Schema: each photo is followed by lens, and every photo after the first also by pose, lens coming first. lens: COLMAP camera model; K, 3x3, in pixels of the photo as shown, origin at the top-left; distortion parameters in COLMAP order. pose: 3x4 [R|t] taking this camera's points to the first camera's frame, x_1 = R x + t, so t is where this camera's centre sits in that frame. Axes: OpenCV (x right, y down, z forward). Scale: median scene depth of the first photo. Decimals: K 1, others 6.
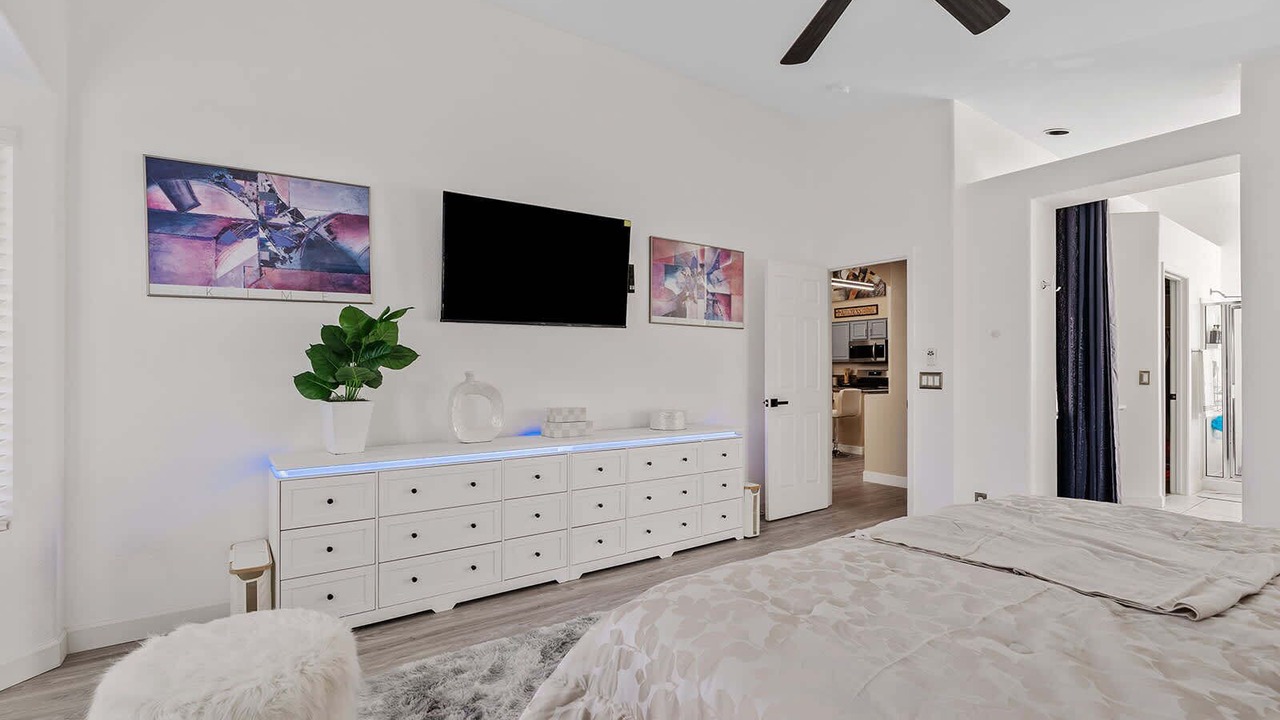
lens RADIAL K [[582.7, 0, 641.6], [0, 582.7, 363.7], [0, 0, 1]] dist [-0.002320, 0.000282]
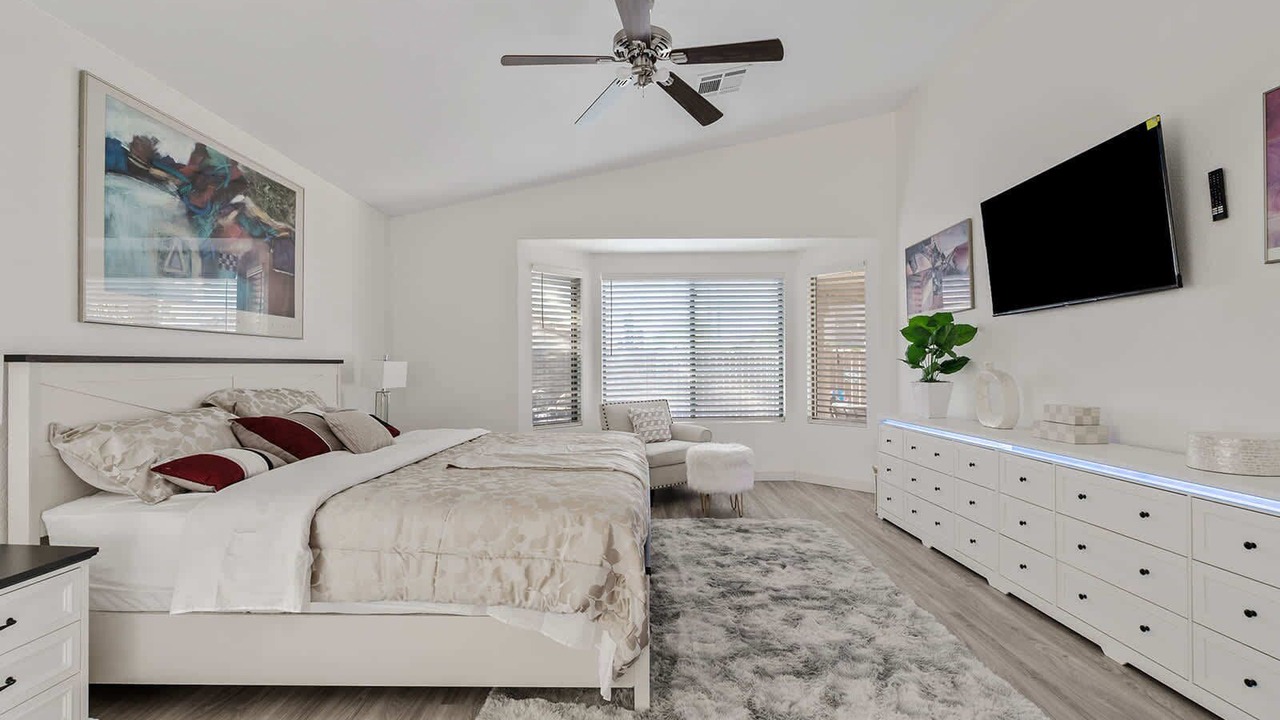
lens RADIAL K [[582.7, 0, 641.6], [0, 582.7, 363.7], [0, 0, 1]] dist [-0.002320, 0.000282]
pose [[-0.566247, -0.002919, -0.824230, 1.077484], [0.008011, 0.999927, -0.009045, 0.025508], [0.824196, -0.011725, -0.566183, 1.209599]]
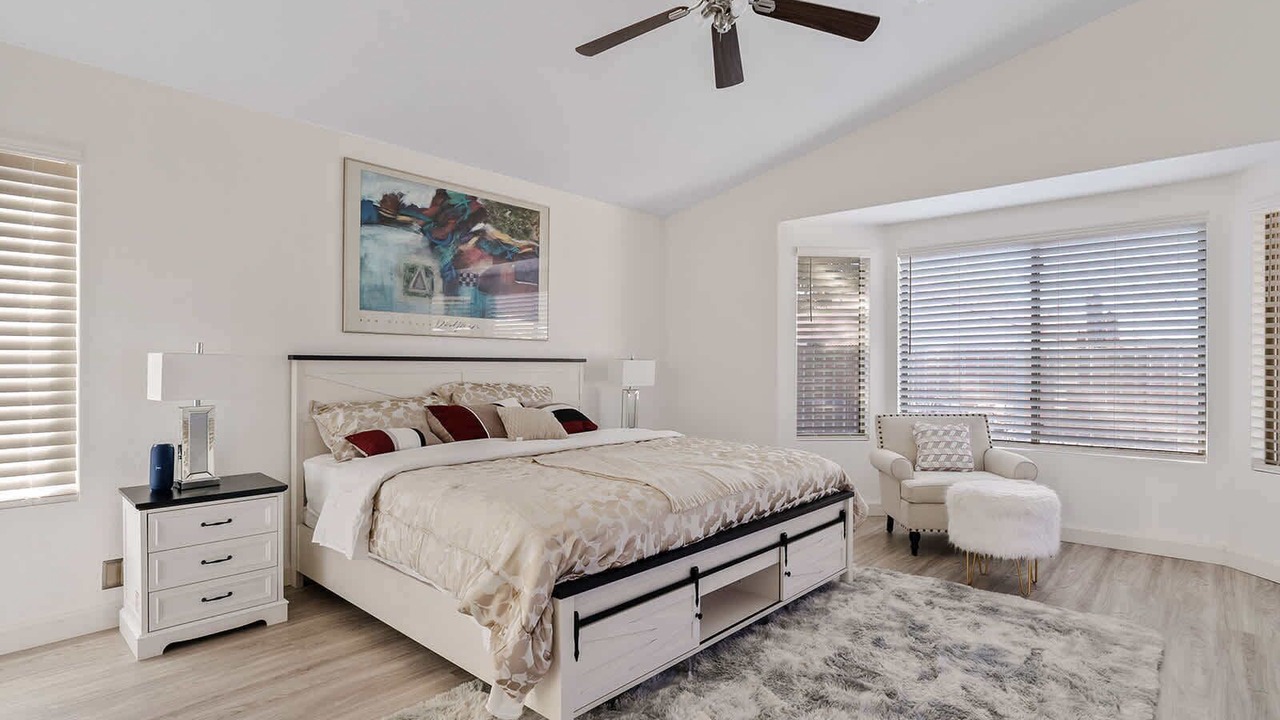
lens RADIAL K [[649.3, 0, 632.3], [0, 649.3, 367.2], [0, 0, 1]] dist [-0.000848, 0.000304]
pose [[-0.973754, -0.006621, -0.227508, 0.604794], [-0.005878, 0.999975, -0.003943, 0.025958], [0.227528, -0.002502, -0.973768, 1.497937]]
